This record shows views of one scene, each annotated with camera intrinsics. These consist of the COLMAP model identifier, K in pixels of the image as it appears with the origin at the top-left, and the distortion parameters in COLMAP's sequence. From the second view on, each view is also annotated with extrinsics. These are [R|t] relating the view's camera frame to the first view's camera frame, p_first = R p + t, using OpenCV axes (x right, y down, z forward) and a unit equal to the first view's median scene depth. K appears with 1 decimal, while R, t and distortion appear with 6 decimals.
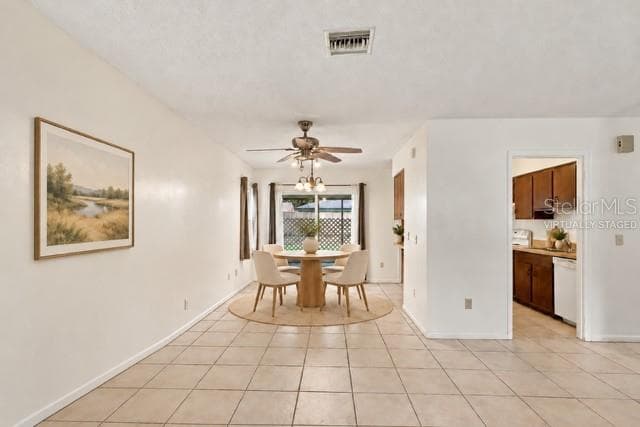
lens RADIAL K [[318.1, 0, 319.8], [0, 318.1, 215.8], [0, 0, 1]] dist [0.020096, 0.000205]
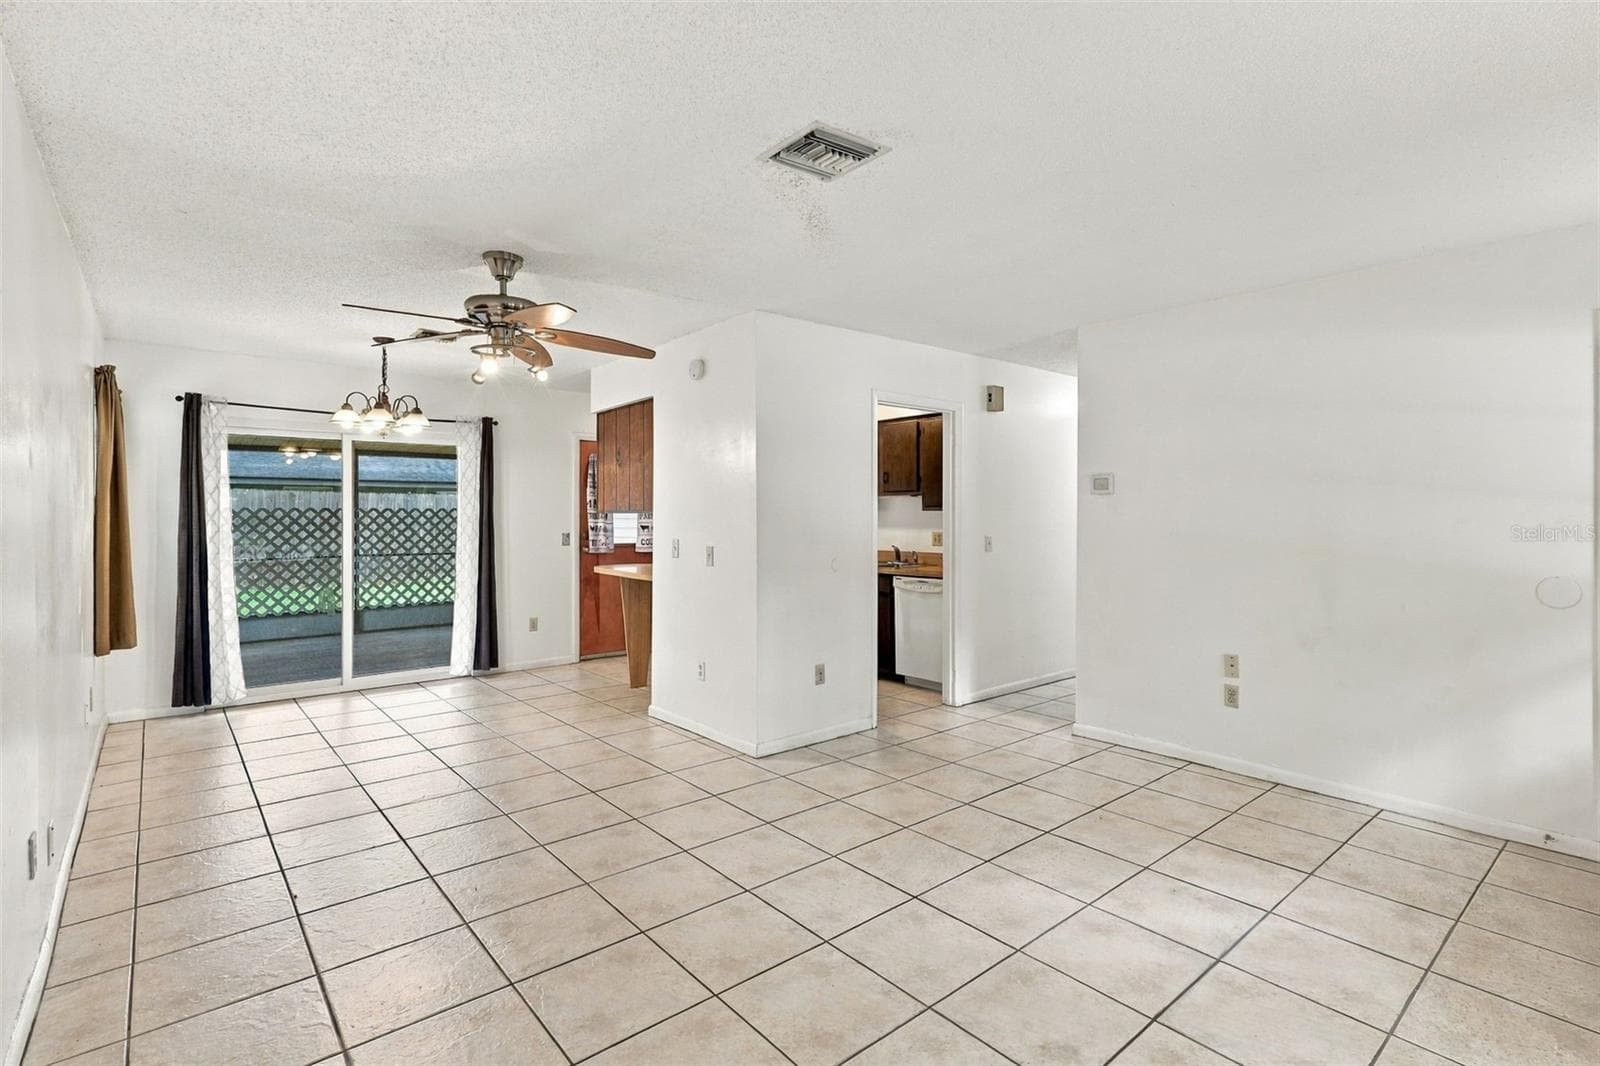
lens RADIAL K [[773.8, 0, 800.1], [0, 773.8, 507.7], [0, 0, 1]] dist [0.000037, 0.000305]
pose [[0.741657, 0.000651, 0.670780, -0.397607], [-0.007893, 0.999939, 0.007756, -0.007613], [-0.670733, -0.011046, 0.741616, 0.086131]]
